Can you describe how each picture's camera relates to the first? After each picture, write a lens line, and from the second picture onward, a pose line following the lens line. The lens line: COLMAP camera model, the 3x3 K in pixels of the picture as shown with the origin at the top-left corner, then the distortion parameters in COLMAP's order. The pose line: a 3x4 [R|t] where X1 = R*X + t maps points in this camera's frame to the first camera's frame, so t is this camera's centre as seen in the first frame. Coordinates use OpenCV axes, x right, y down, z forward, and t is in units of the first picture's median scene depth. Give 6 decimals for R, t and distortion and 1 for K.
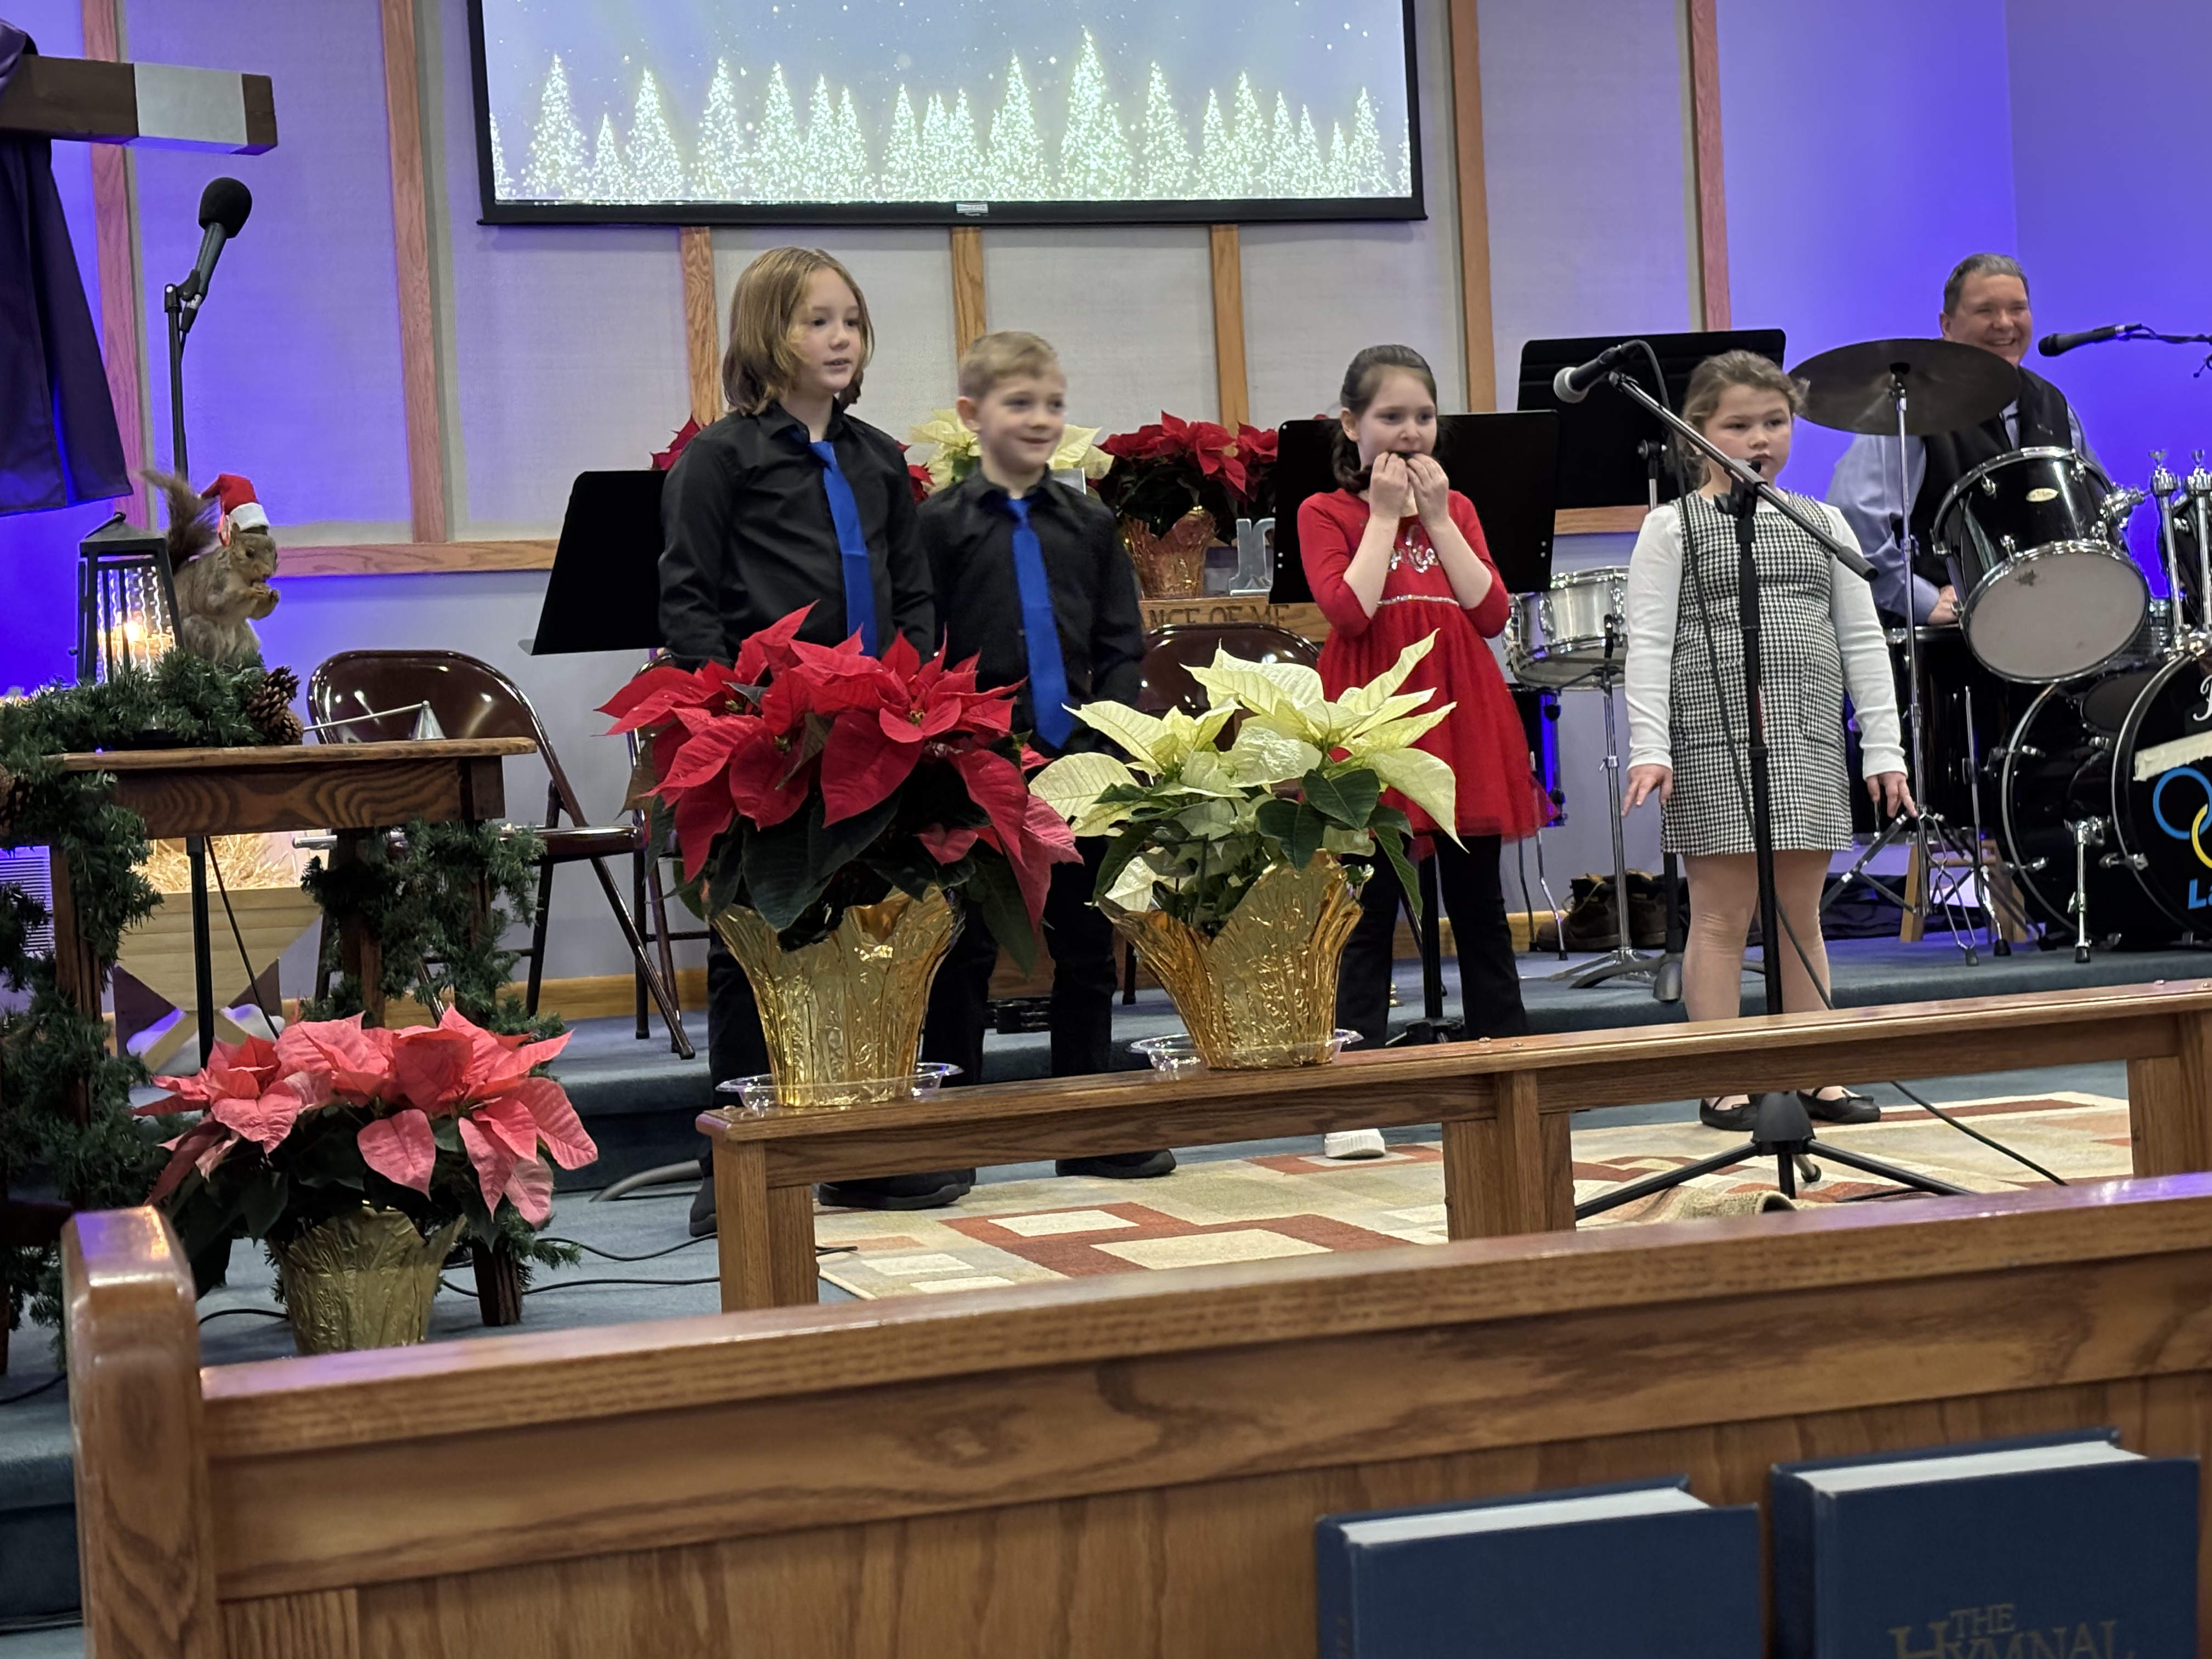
lens RADIAL K [[3637.1, 0, 1135.4], [0, 3637.1, 799.5], [0, 0, 1]] dist [0.224340, -0.749098]
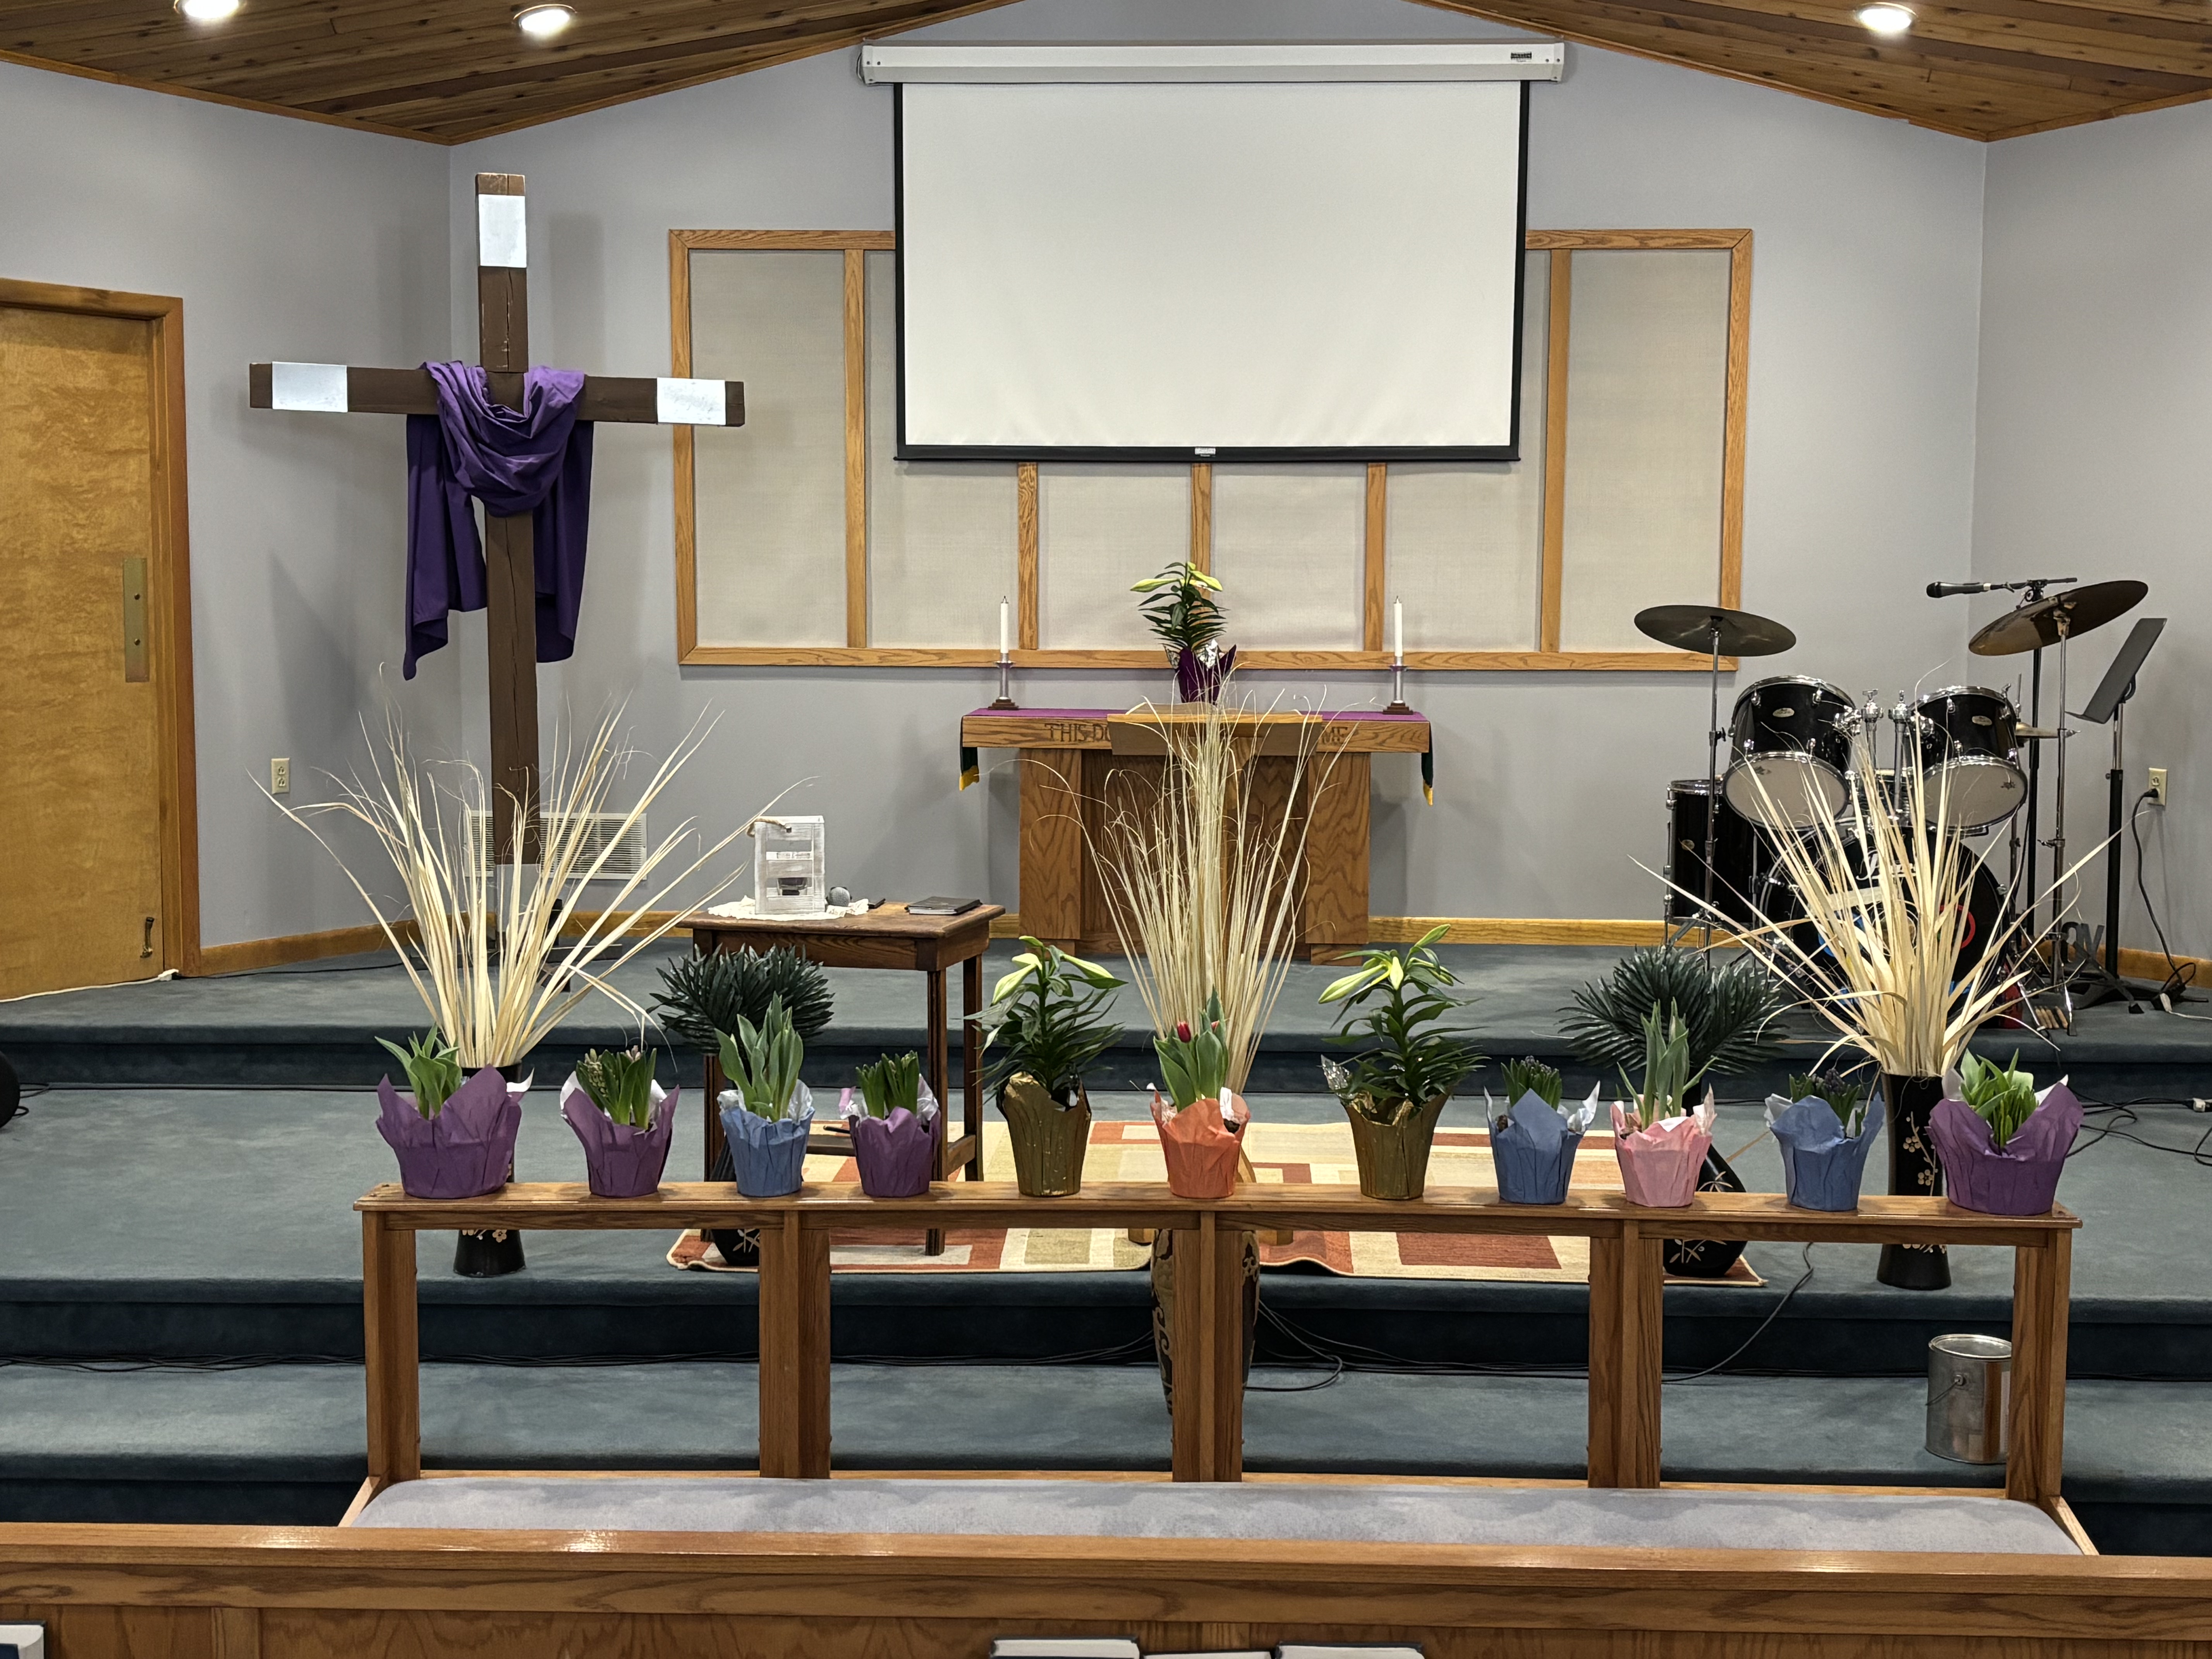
lens RADIAL K [[2646.3, 0, 1106.0], [0, 2646.3, 829.5], [0, 0, 1]] dist [0.242491, -0.882606]
pose [[0.942473, 0.083784, -0.323613, 0.598799], [-0.054264, 0.993586, 0.099206, -0.228950], [0.329849, -0.075938, 0.940974, -0.168718]]
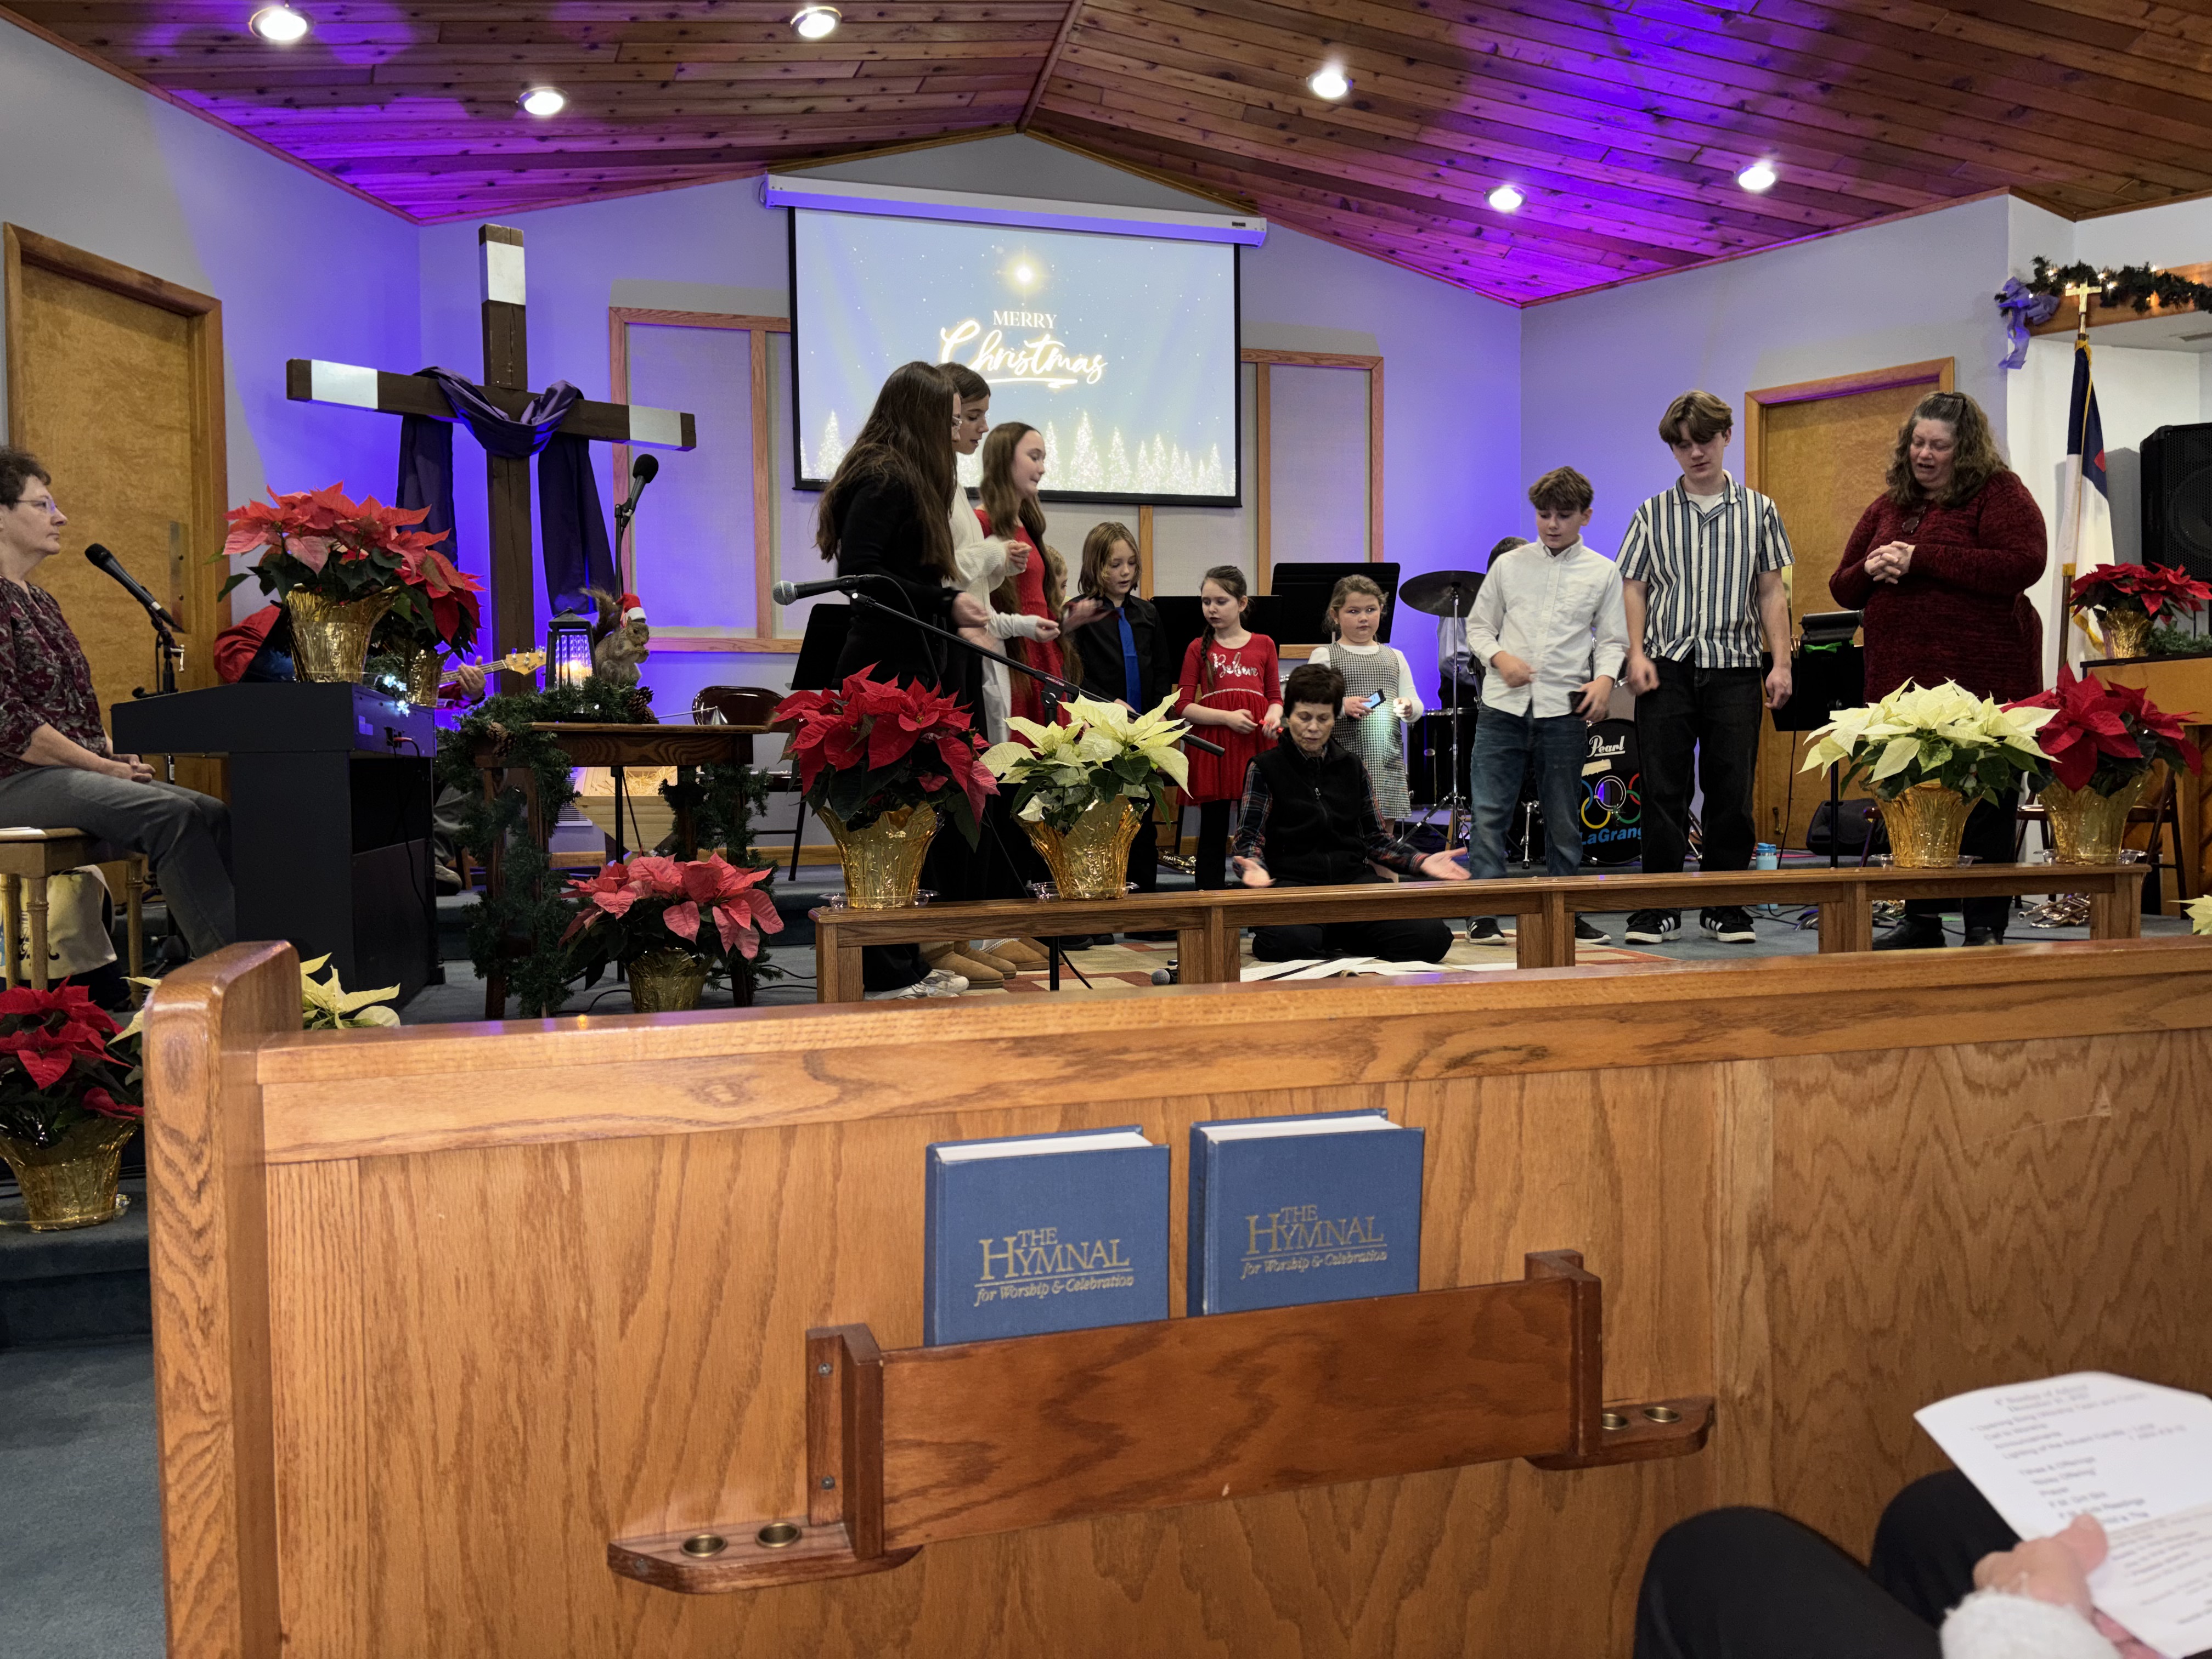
lens RADIAL K [[1636.6, 0, 1106.0], [0, 1636.6, 829.5], [0, 0, 1]] dist [0.125431, -0.179373]
pose [[0.998777, 0.044951, -0.020569, 0.060855], [-0.044319, 0.998560, 0.030214, 0.006043], [0.021898, -0.029265, 0.999332, 0.082637]]
